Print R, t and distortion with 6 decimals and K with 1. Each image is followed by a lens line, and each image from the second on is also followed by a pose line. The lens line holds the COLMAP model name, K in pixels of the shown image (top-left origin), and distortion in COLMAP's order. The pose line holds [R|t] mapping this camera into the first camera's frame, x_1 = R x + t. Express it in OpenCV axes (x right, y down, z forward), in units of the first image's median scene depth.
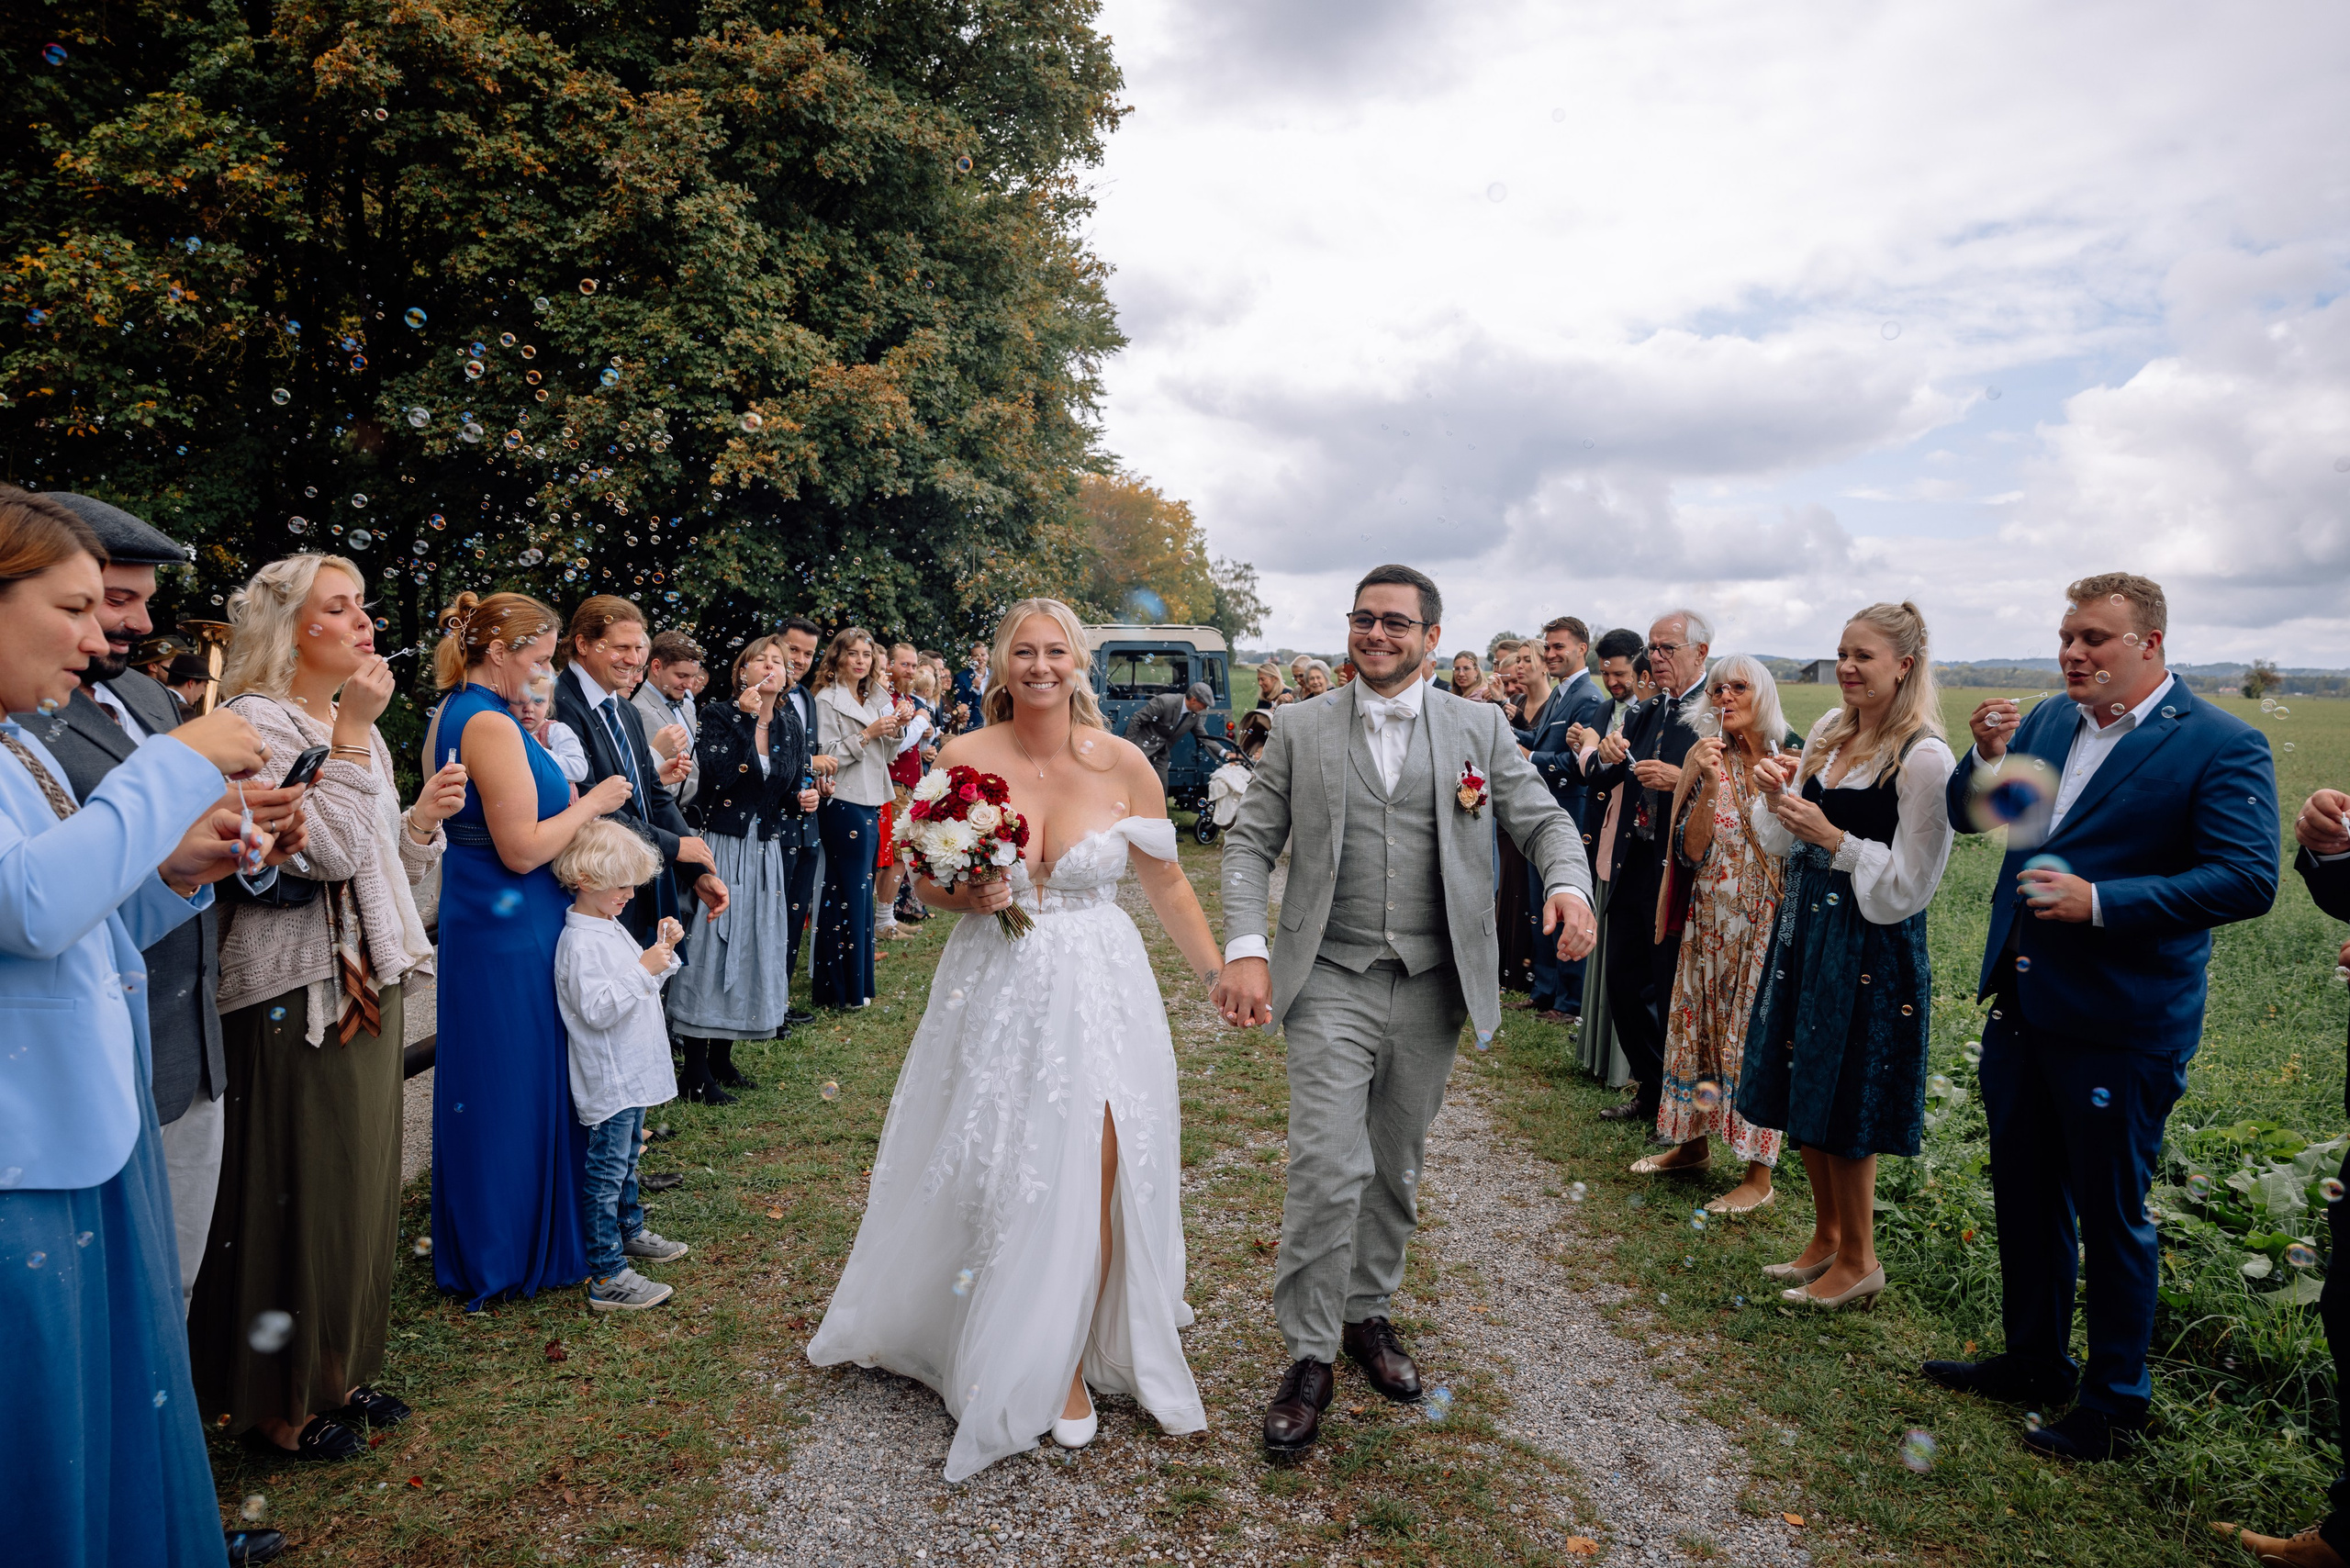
lens RADIAL K [[1670.7, 0, 1175.0], [0, 1670.7, 784.0], [0, 0, 1]] dist [-0.263417, 0.000068]
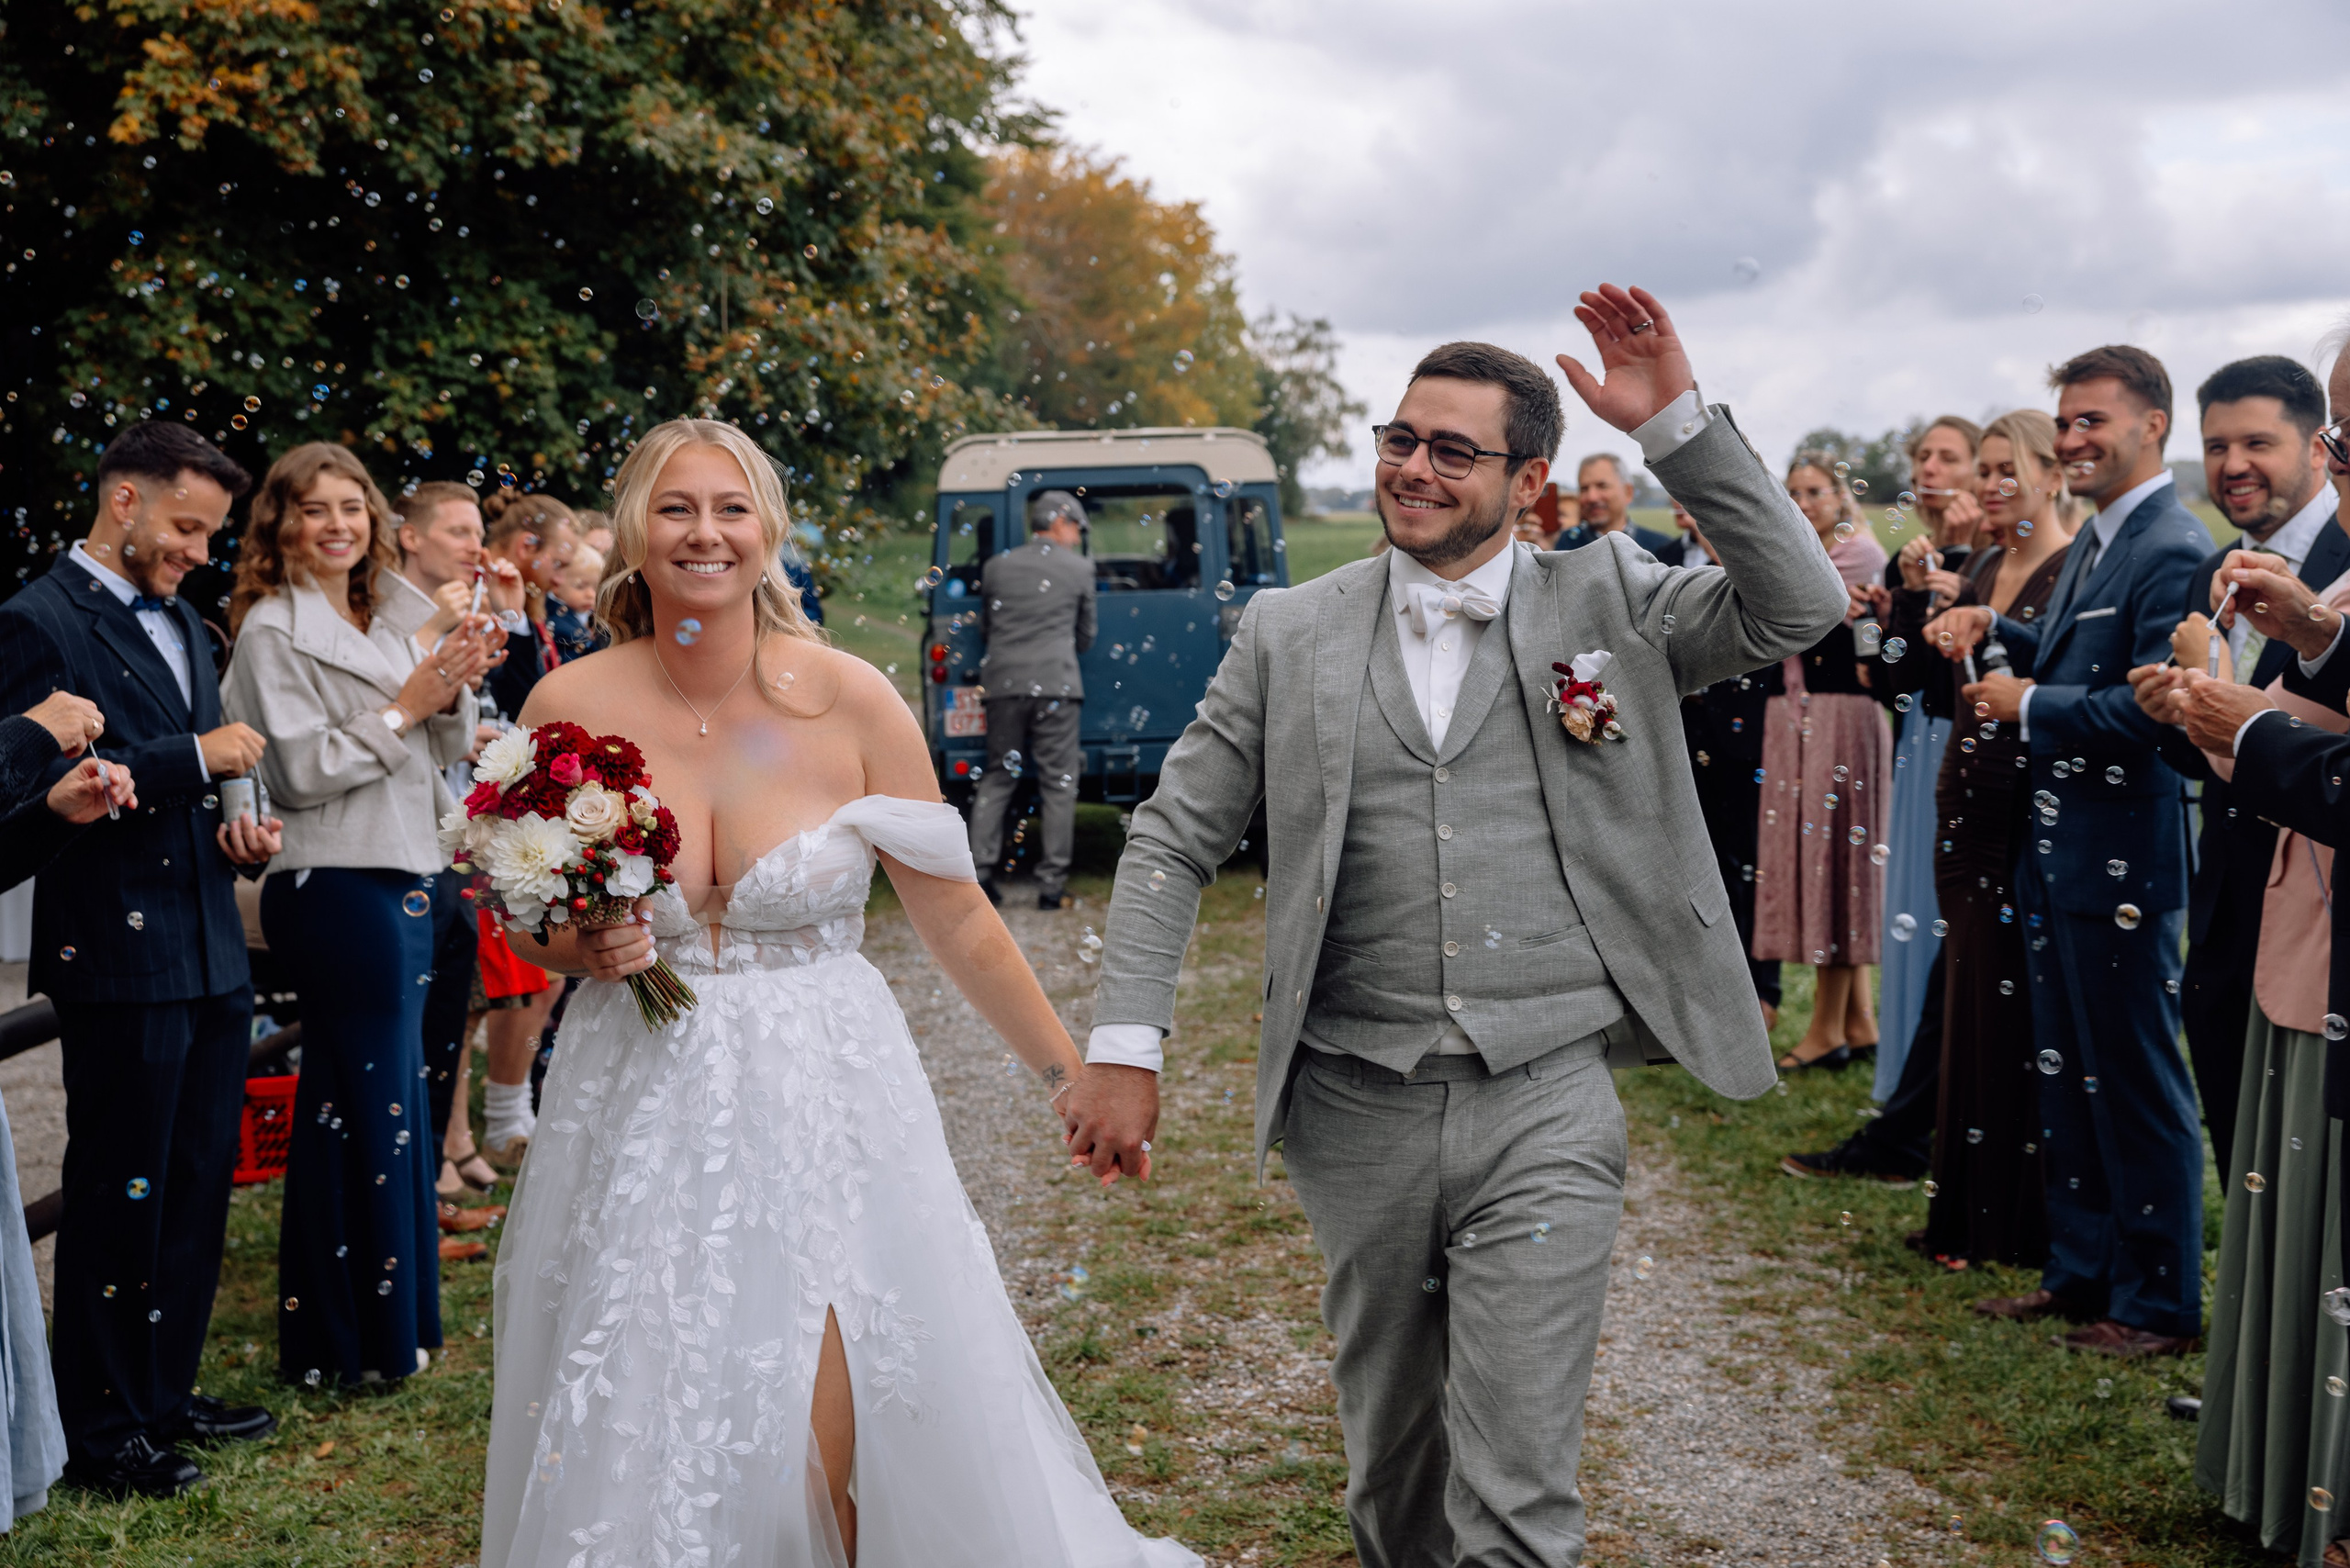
lens RADIAL K [[3105.9, 0, 1177.1], [0, 3105.9, 709.9], [0, 0, 1]] dist [-0.004329, 0.650186]
pose [[0.999259, -0.037769, -0.007438, 0.007186], [0.037692, 0.999237, -0.010263, -0.007734], [0.007820, 0.009975, 0.999920, 0.130581]]
